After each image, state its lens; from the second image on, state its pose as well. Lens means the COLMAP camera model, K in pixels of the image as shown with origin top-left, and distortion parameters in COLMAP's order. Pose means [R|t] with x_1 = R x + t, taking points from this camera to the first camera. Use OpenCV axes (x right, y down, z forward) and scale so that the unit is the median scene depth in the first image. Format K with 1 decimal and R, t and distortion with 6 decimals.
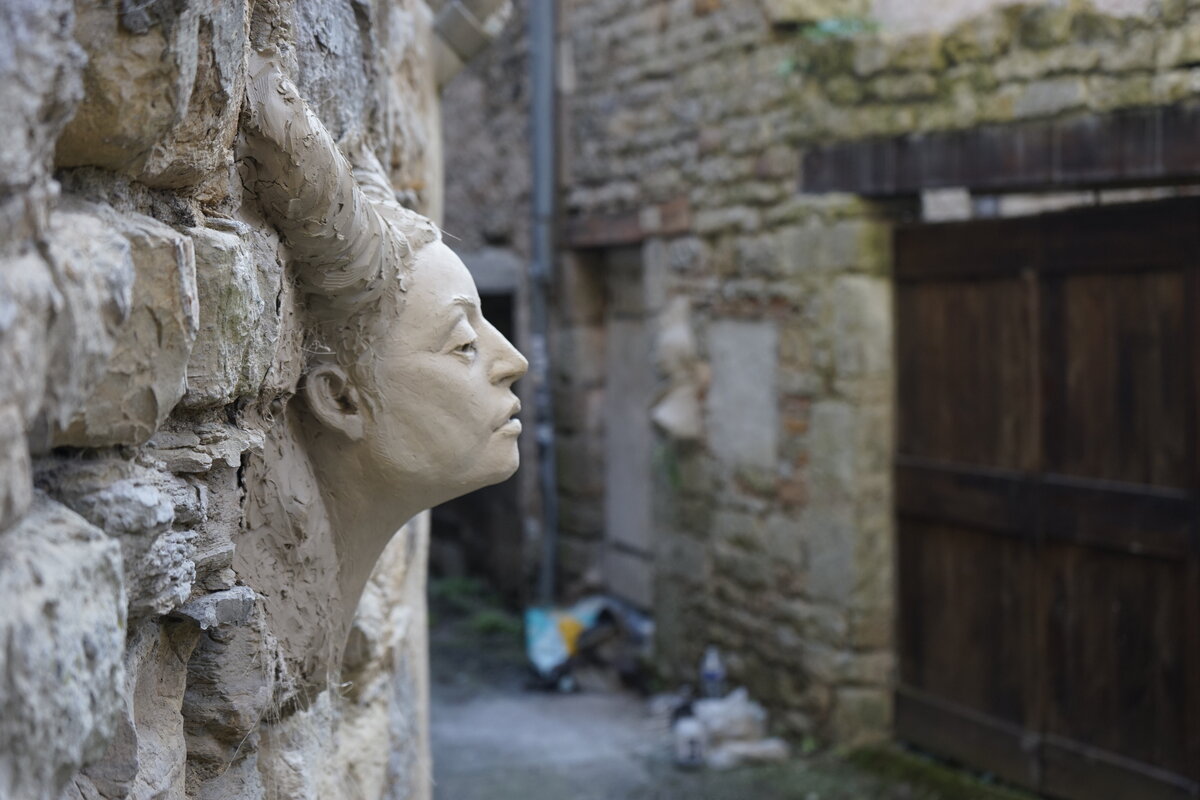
lens RADIAL K [[1671.4, 0, 600.0], [0, 1671.4, 400.0], [0, 0, 1]] dist [0.072205, -0.556903]
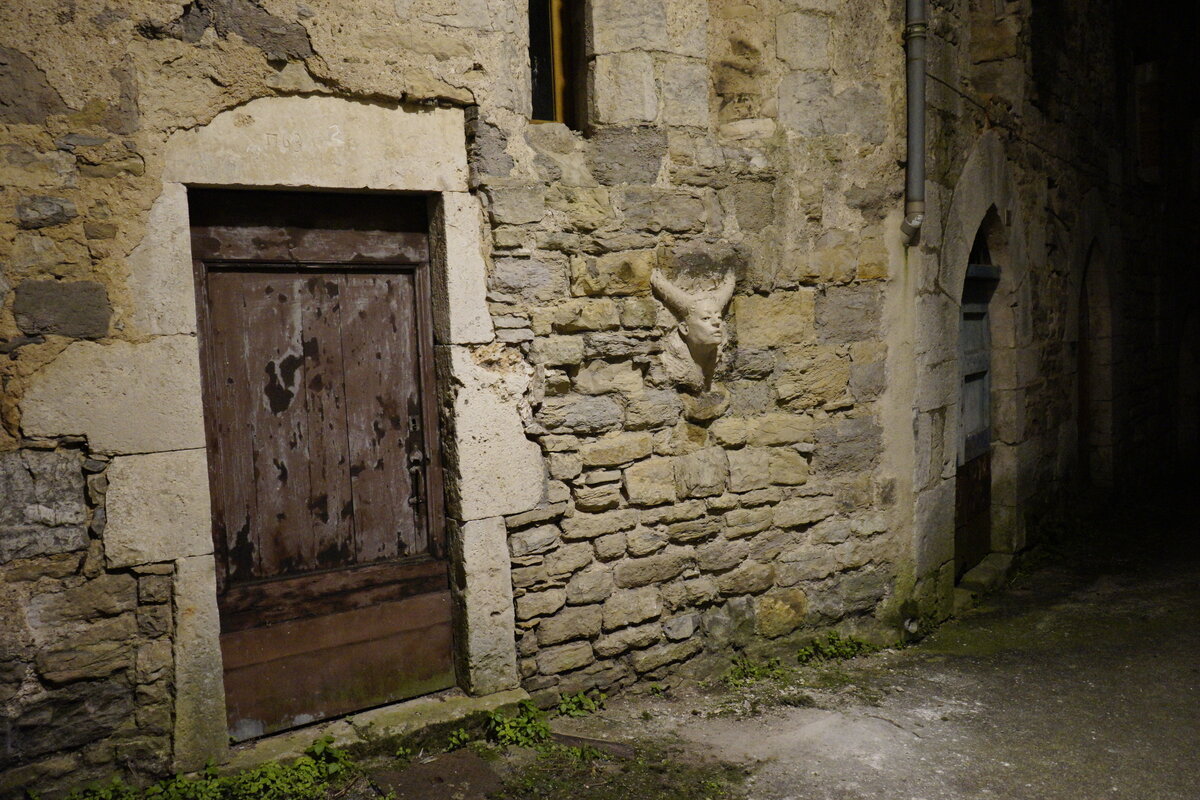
lens RADIAL K [[960.4, 0, 600.0], [0, 960.4, 400.0], [0, 0, 1]] dist [-0.012114, 0.000000]
pose [[0.508992, 0.051072, -0.859255, 2.976992], [-0.036308, 0.998624, 0.037848, 0.152021], [0.860005, 0.011933, 0.510146, -1.047500]]
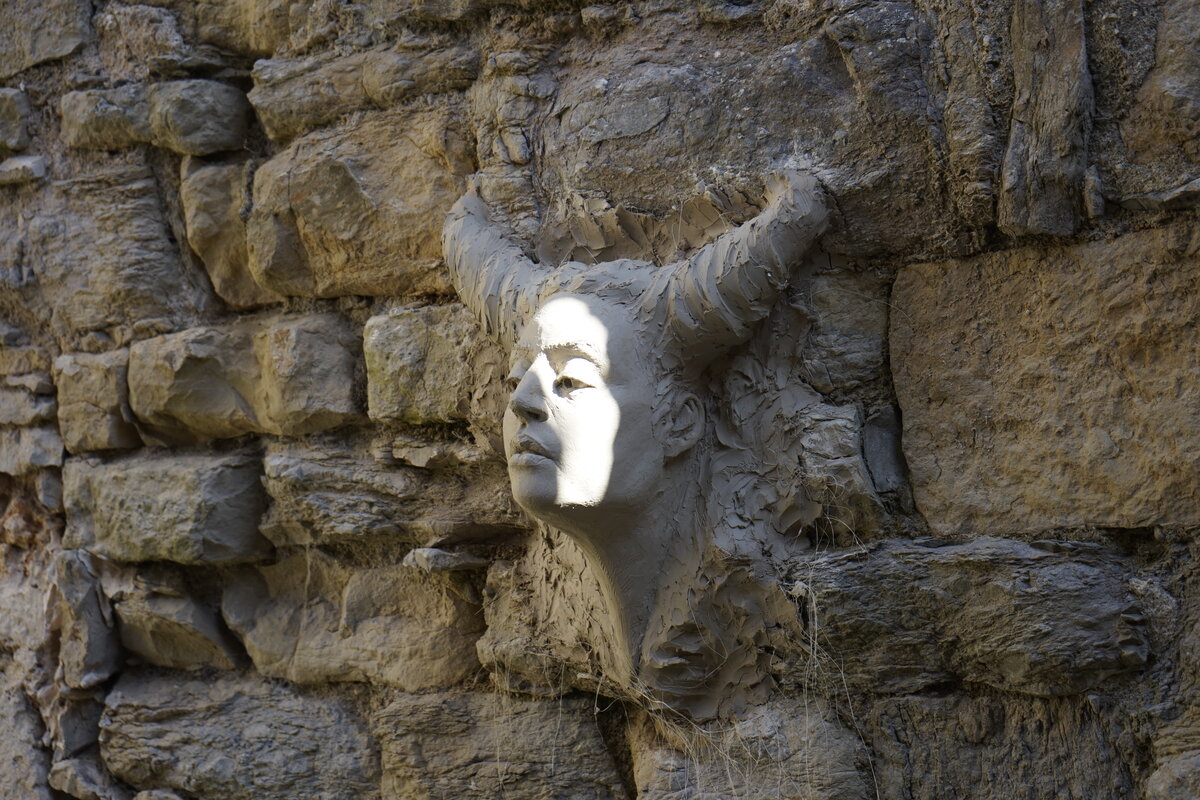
lens RADIAL K [[2457.8, 0, 600.0], [0, 2457.8, 400.0], [0, 0, 1]] dist [-0.050572, 0.136261]
pose [[-0.590035, -0.018584, -0.807164, 1.555249], [-0.047329, 0.998812, 0.011601, -0.056310], [0.805989, 0.045047, -0.590214, 2.550764]]
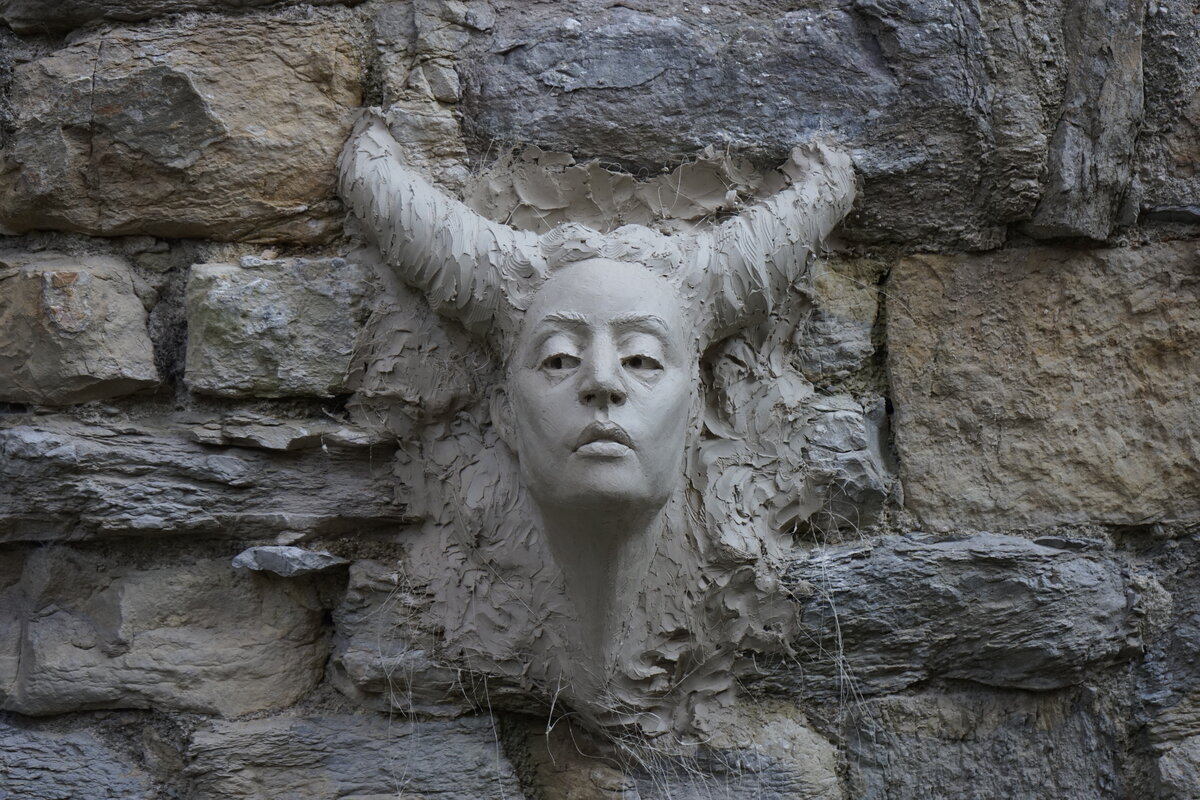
lens RADIAL K [[2457.8, 0, 600.0], [0, 2457.8, 400.0], [0, 0, 1]] dist [-0.050572, 0.136261]
pose [[0.060911, -0.009304, -0.998100, 1.732068], [-0.081916, 0.996537, -0.014288, 0.010151], [0.994776, 0.082631, 0.059938, 1.175711]]
